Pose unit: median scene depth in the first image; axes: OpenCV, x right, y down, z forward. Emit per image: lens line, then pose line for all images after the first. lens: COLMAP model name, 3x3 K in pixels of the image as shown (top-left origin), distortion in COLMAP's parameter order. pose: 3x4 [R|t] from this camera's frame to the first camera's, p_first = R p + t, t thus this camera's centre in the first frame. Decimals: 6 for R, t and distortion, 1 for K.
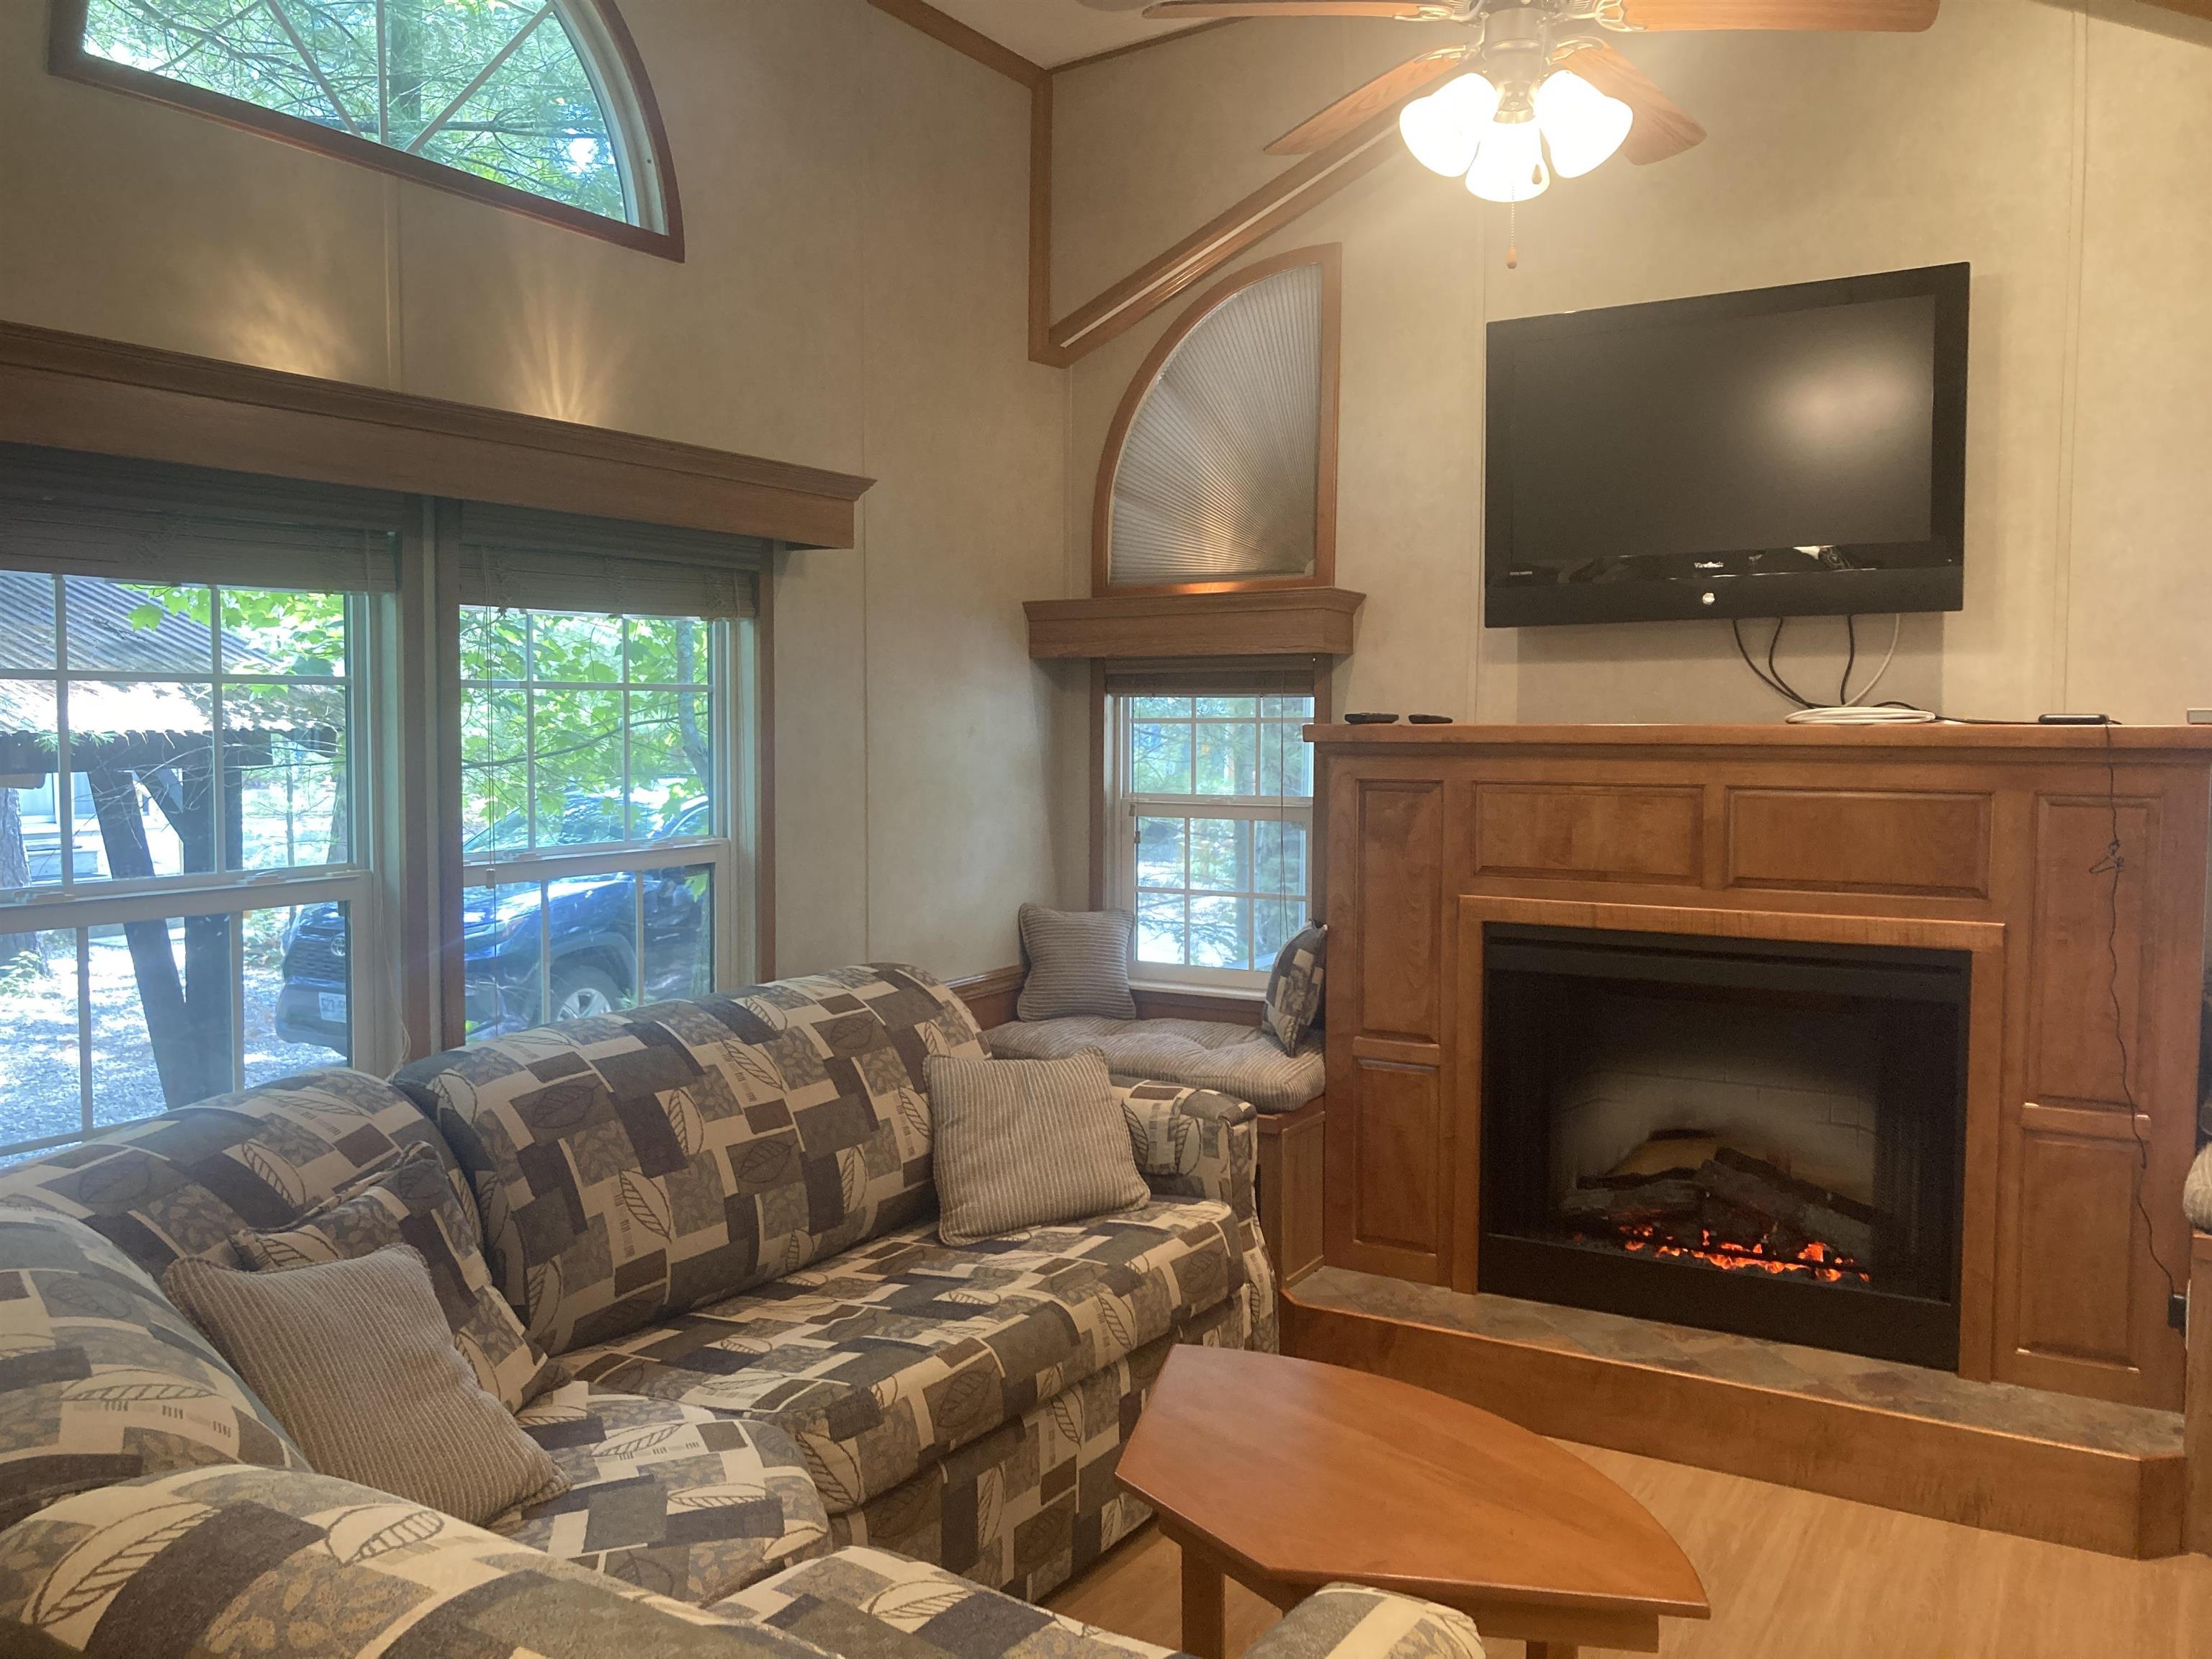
lens RADIAL K [[1805.0, 0, 1102.4], [0, 1805.0, 817.6], [0, 0, 1]] dist [0.052798, -0.091401]
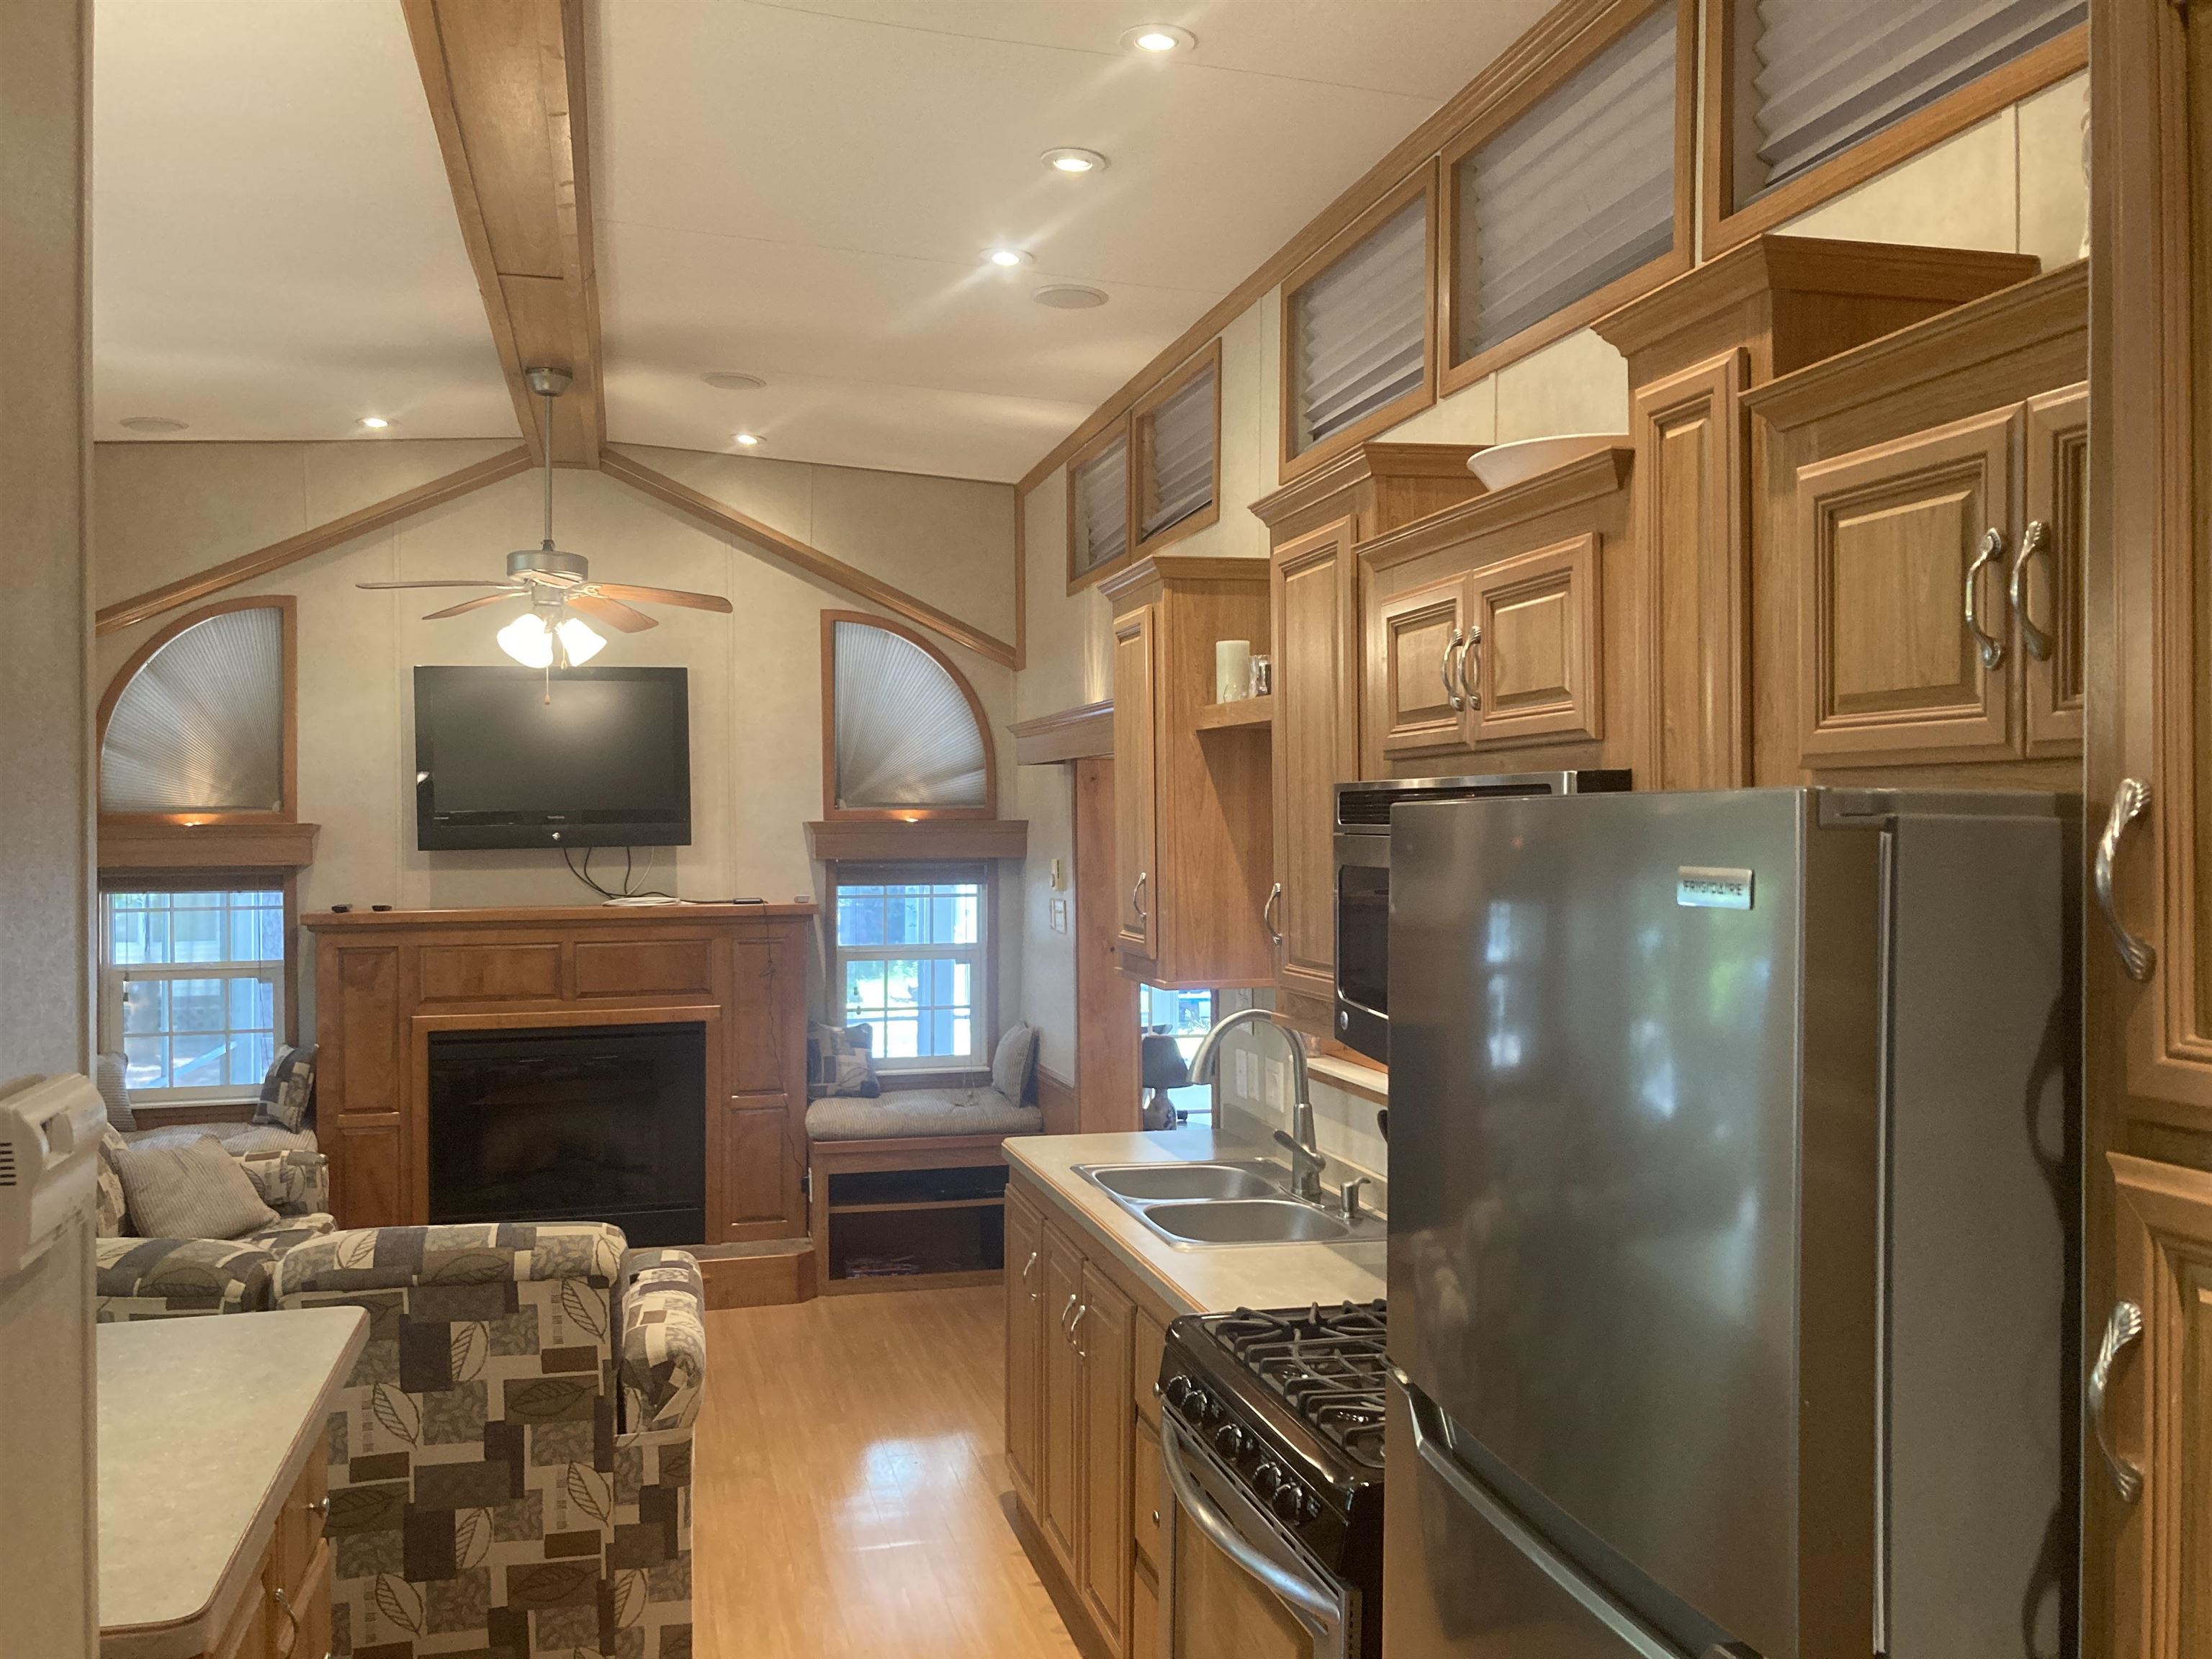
lens RADIAL K [[1794.2, 0, 1075.9], [0, 1794.2, 847.1], [0, 0, 1]] dist [0.157526, -0.433460]
pose [[0.703712, -0.013594, 0.710355, -0.565239], [0.048715, 0.998387, -0.029153, -0.033980], [-0.708813, 0.055121, 0.703239, -0.601433]]
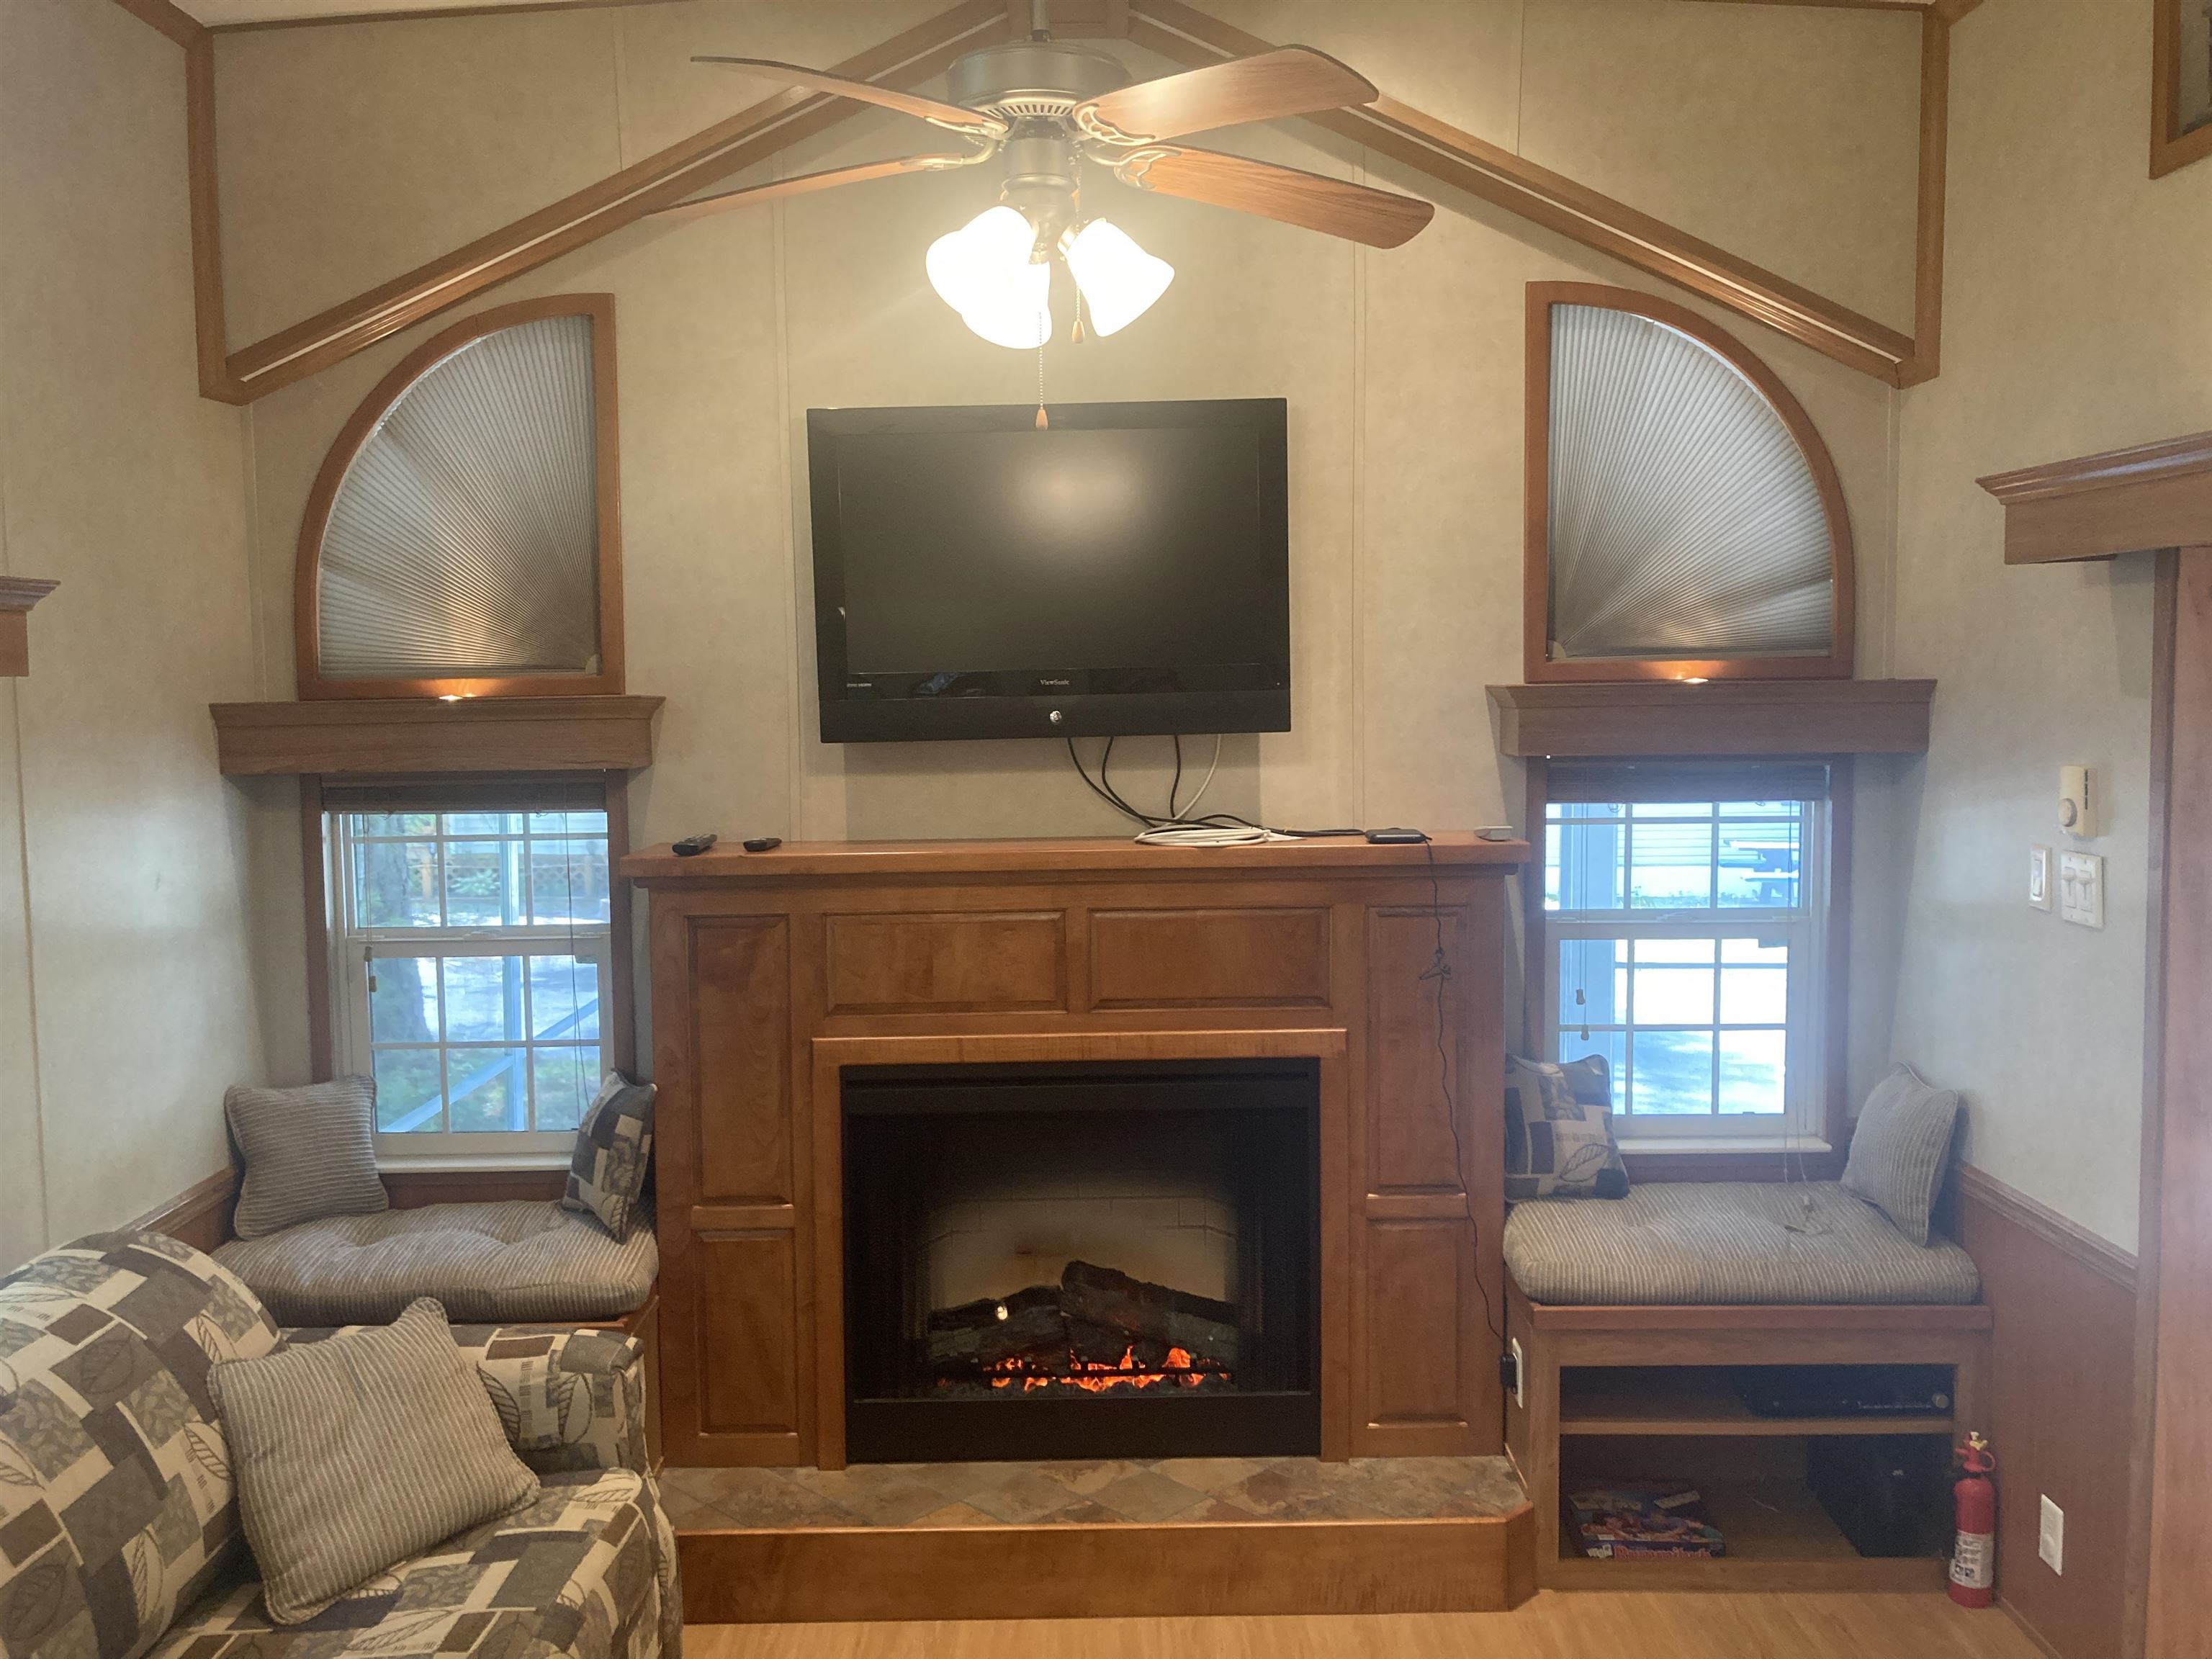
lens RADIAL K [[1801.2, 0, 1106.6], [0, 1801.2, 802.1], [0, 0, 1]] dist [0.041083, -0.058192]
pose [[0.851913, -0.049396, 0.521349, -0.150540], [0.043689, 0.998775, 0.023242, -0.095262], [-0.521859, 0.002977, 0.853027, 0.157506]]
